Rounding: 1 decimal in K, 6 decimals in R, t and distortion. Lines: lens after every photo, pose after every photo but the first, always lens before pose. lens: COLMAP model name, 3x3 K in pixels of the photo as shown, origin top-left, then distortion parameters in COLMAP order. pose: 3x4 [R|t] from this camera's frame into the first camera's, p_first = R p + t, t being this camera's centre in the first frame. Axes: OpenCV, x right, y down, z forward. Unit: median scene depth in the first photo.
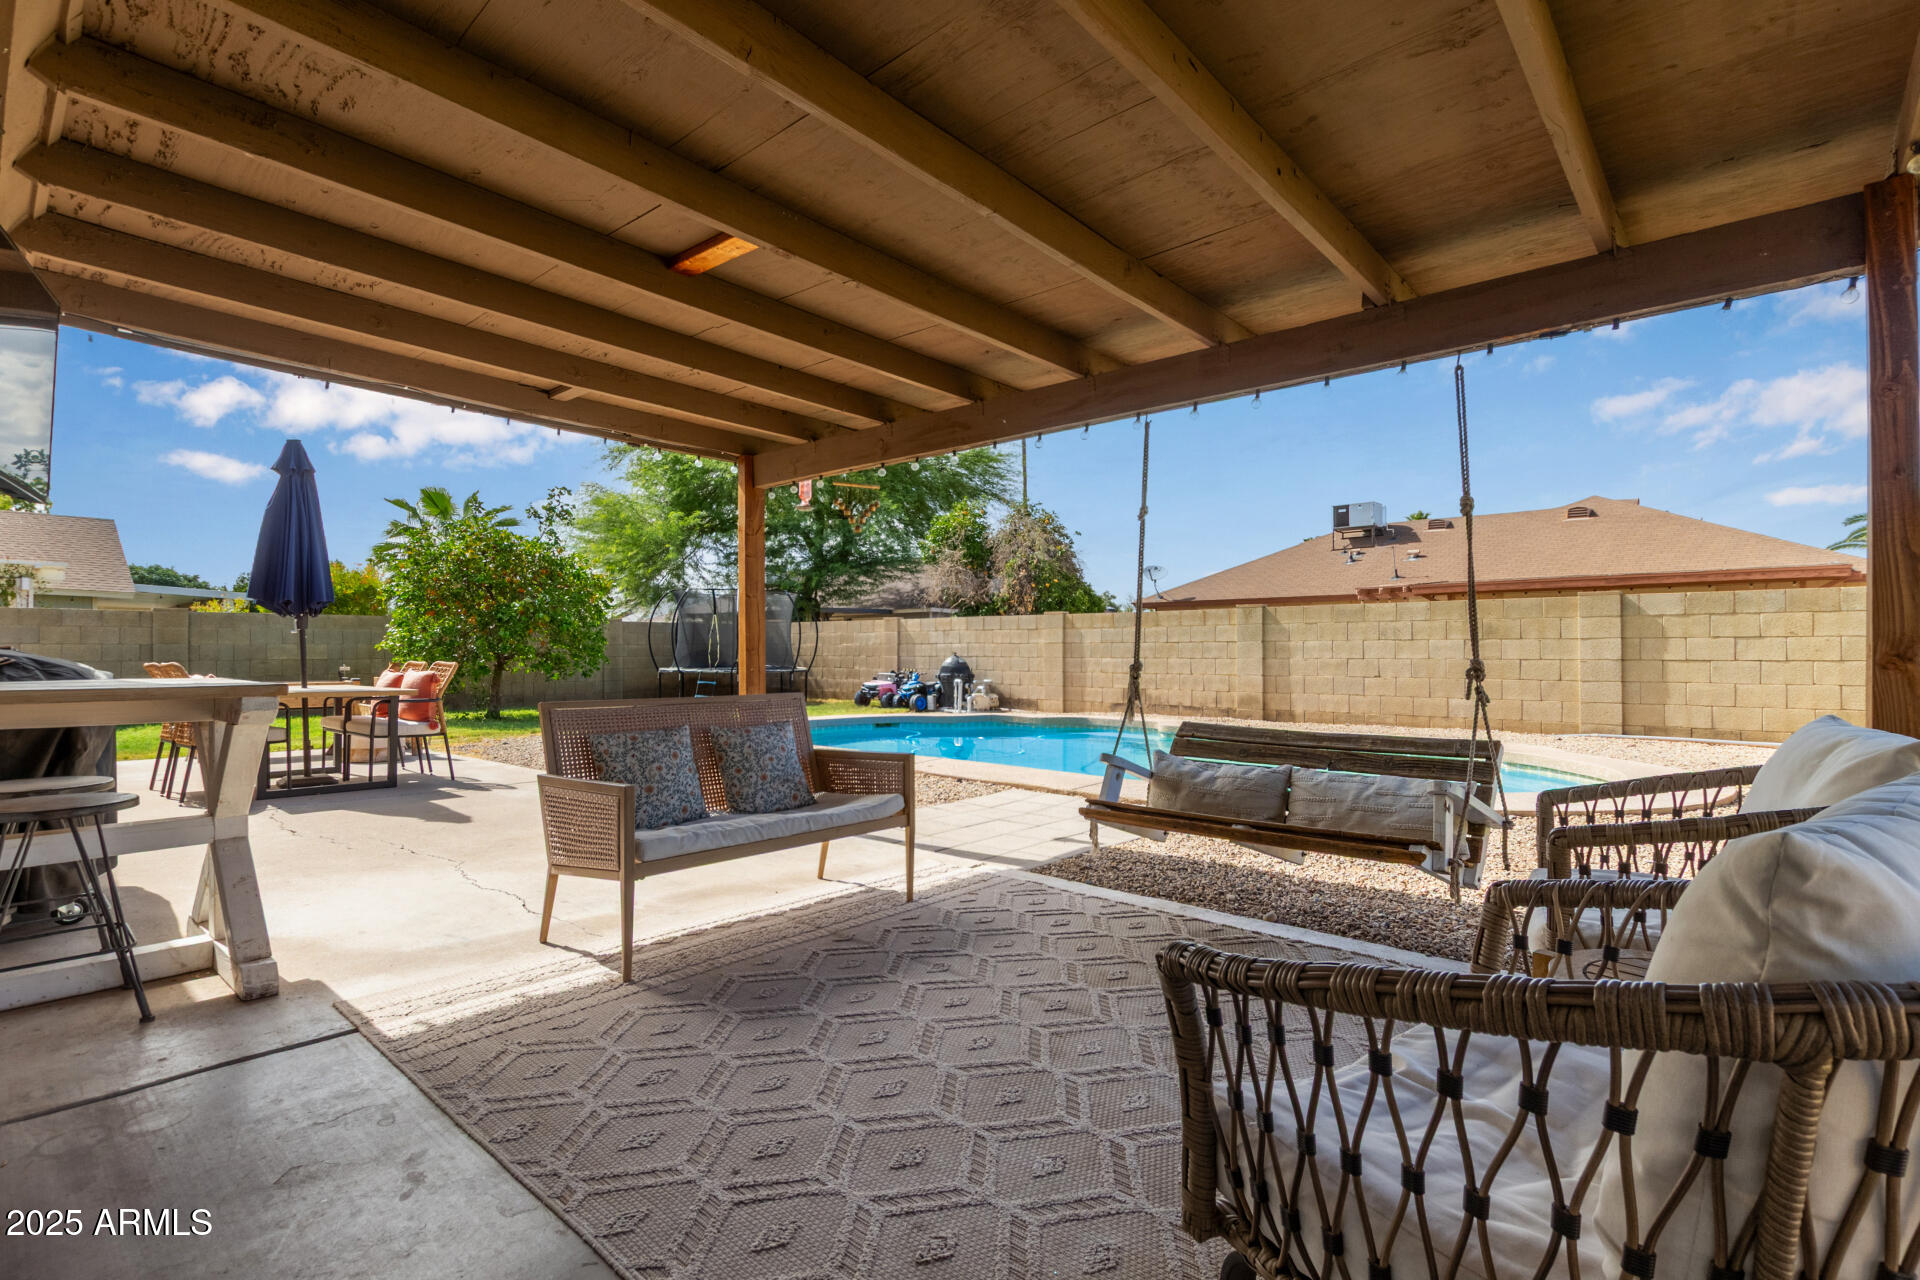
lens RADIAL K [[882.2, 0, 970.8], [0, 882.2, 655.2], [0, 0, 1]] dist [0.005780, 0.000560]
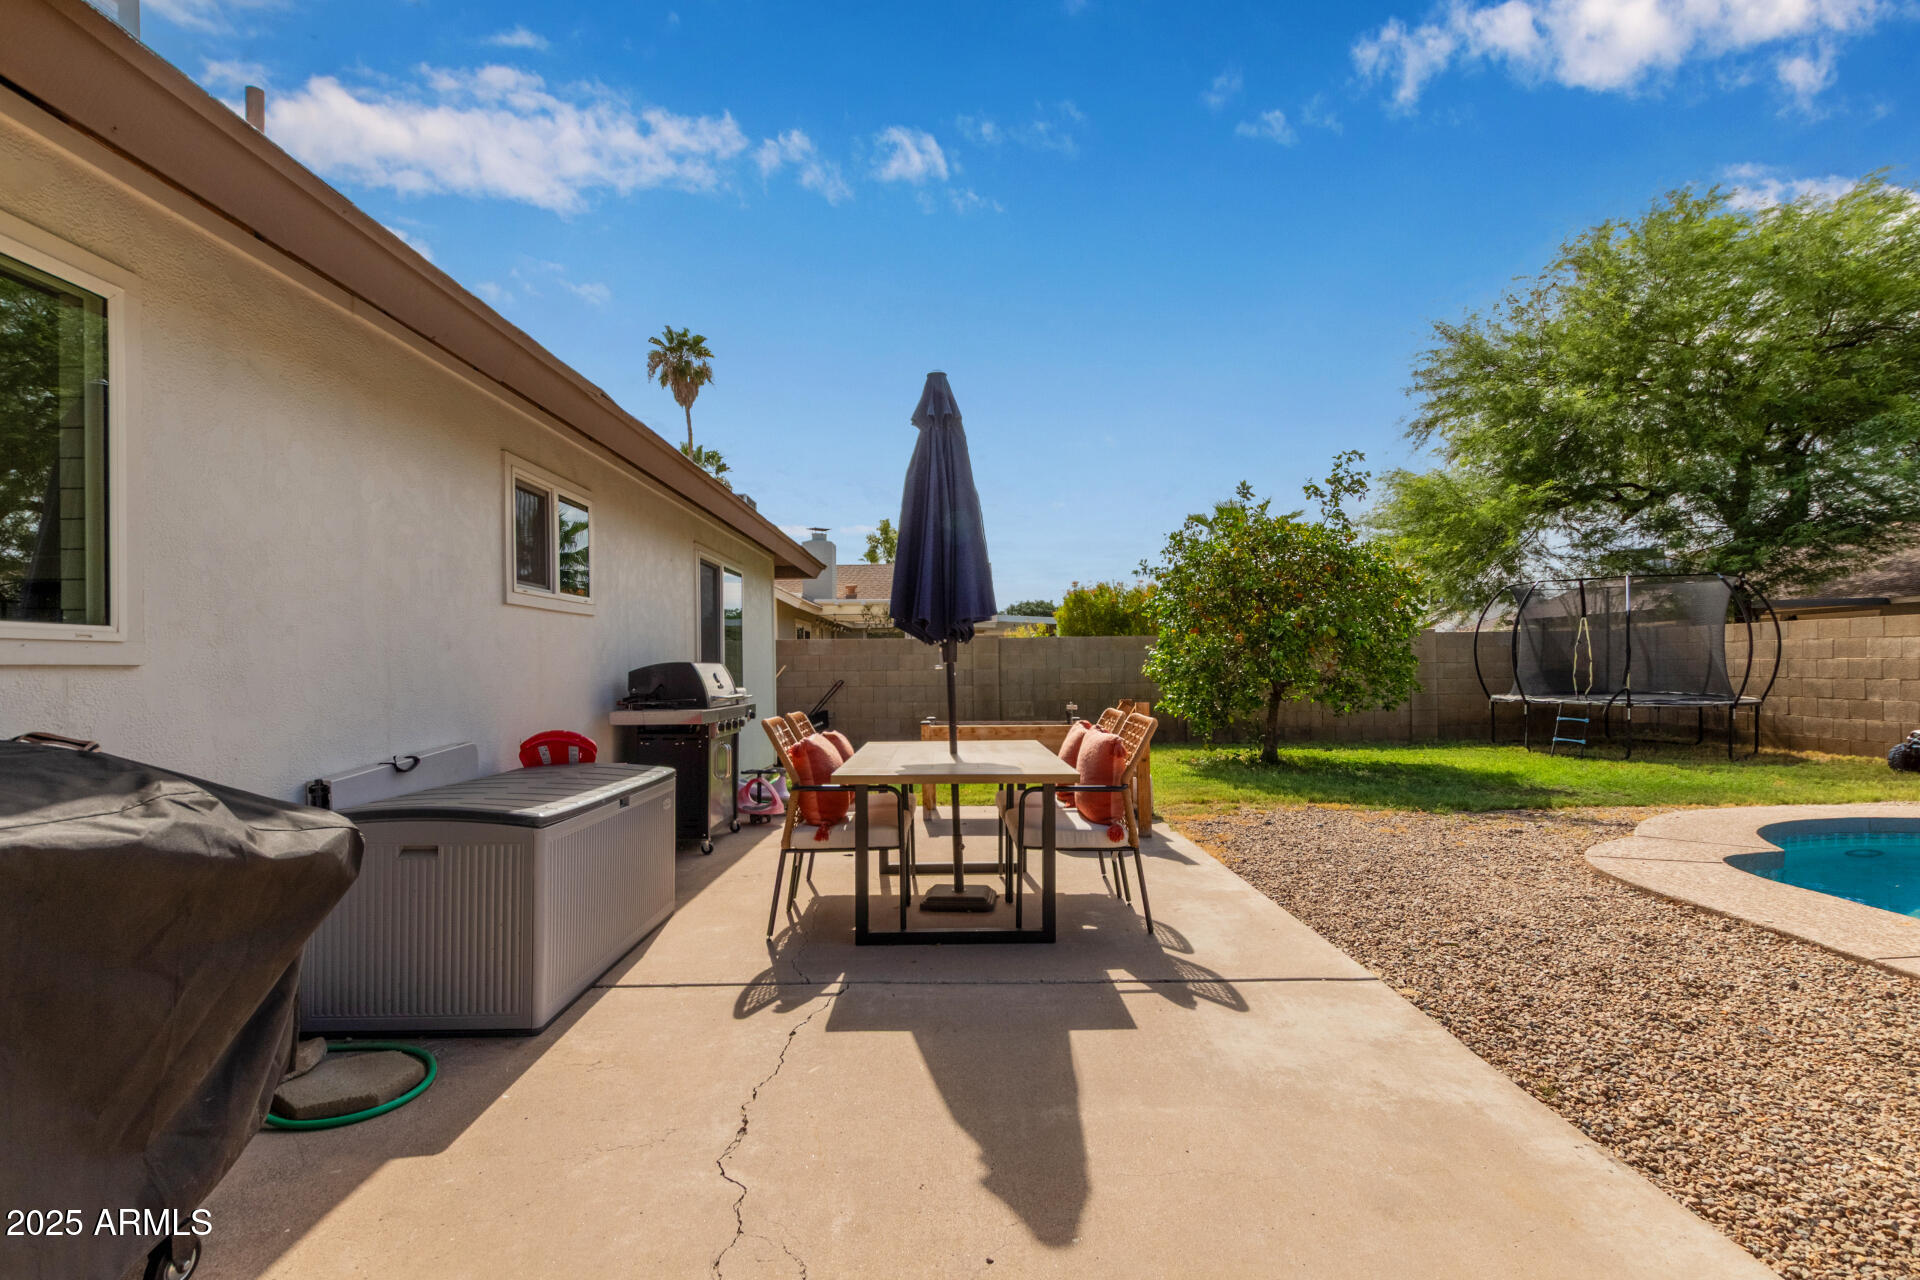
lens RADIAL K [[882.2, 0, 970.8], [0, 882.2, 655.2], [0, 0, 1]] dist [0.005780, 0.000560]
pose [[0.660384, -0.015487, -0.750768, -0.126831], [0.005212, 0.999858, -0.016040, -0.012002], [0.750910, 0.006680, 0.660371, 0.285937]]
